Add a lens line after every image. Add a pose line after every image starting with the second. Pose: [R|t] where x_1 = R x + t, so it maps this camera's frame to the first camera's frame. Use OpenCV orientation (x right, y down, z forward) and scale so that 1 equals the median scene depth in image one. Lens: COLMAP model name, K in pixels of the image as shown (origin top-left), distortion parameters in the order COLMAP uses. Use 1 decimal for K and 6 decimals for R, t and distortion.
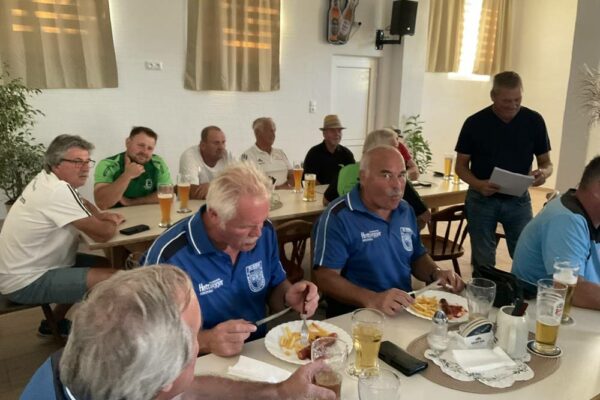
lens RADIAL K [[493.8, 0, 300.0], [0, 493.8, 200.0], [0, 0, 1]] dist [0.121623, -0.240720]
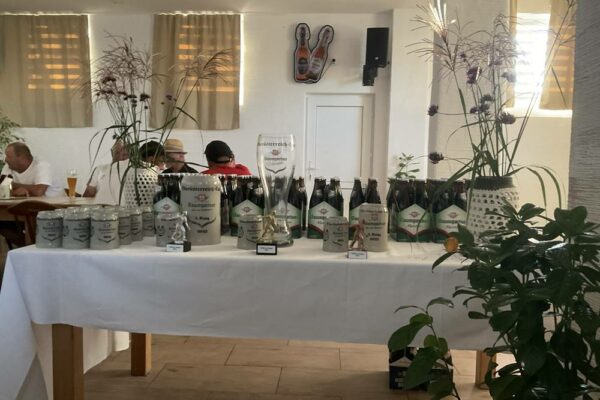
lens RADIAL K [[493.8, 0, 300.0], [0, 493.8, 200.0], [0, 0, 1]] dist [0.121623, -0.240720]
pose [[0.785997, 0.042207, -0.616787, 0.677289], [-0.138007, 0.984470, -0.108499, 0.022543], [0.602630, 0.170401, 0.779616, 0.269607]]
